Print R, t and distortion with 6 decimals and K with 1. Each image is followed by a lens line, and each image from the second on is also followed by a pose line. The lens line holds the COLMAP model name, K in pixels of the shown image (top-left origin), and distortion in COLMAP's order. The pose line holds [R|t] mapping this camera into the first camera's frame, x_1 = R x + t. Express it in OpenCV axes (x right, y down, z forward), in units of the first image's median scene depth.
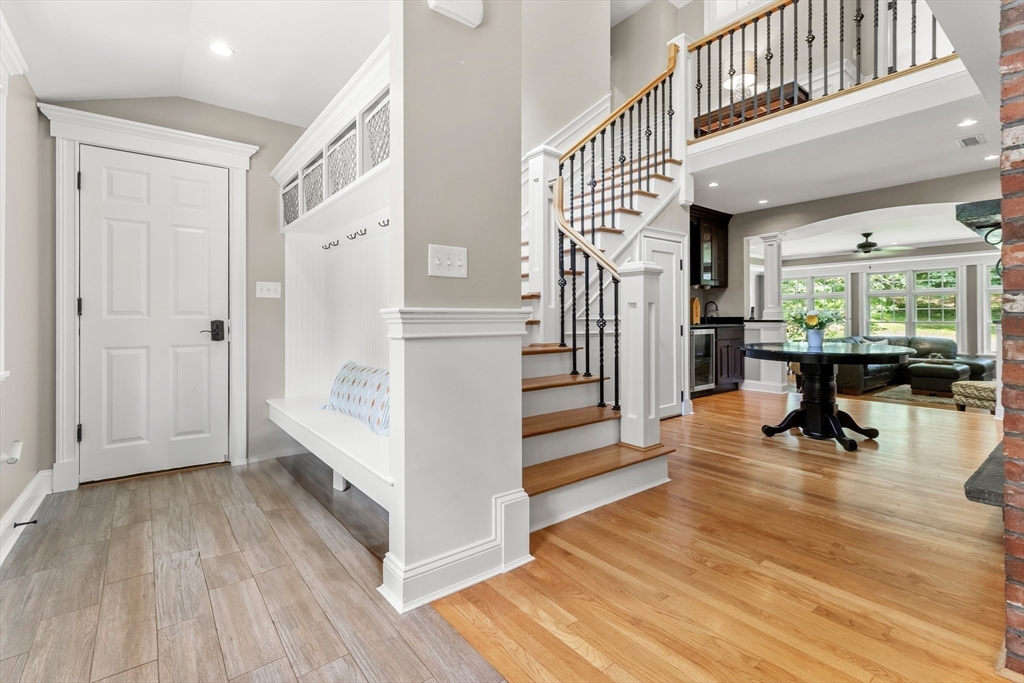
lens RADIAL K [[467.5, 0, 503.6], [0, 467.5, 318.2], [0, 0, 1]] dist [0.004947, -0.000107]
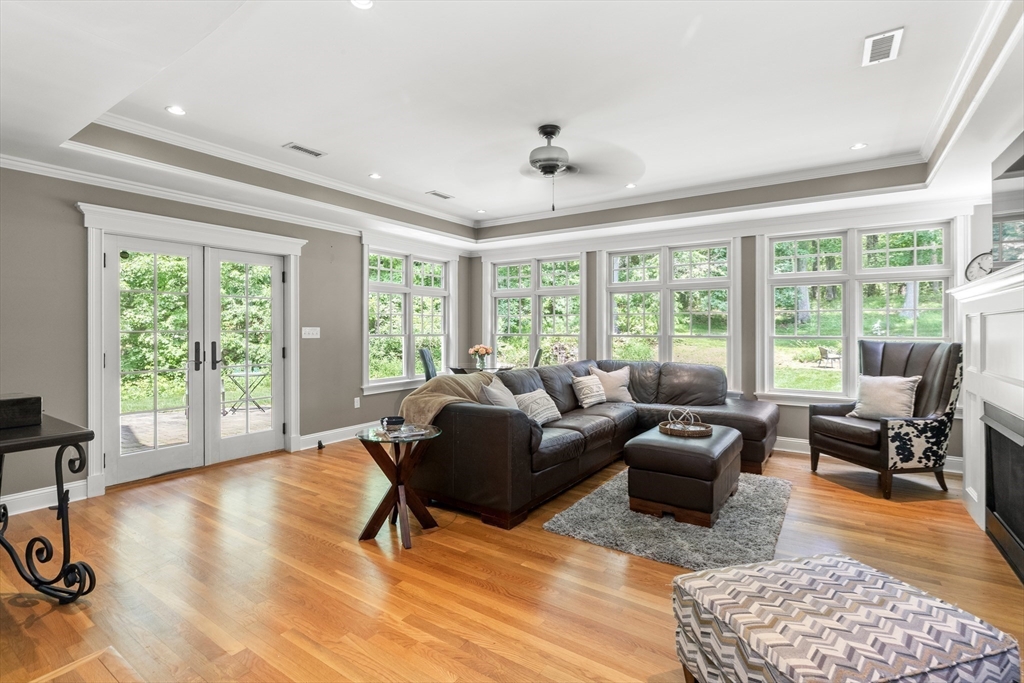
lens RADIAL K [[484.3, 0, 512.0], [0, 484.3, 336.3], [0, 0, 1]] dist [0.000833, 0.000039]
pose [[0.950146, -0.003824, 0.311782, 0.551993], [0.000491, 0.999942, 0.010770, 0.002057], [-0.311805, -0.010080, 0.950093, 0.541232]]
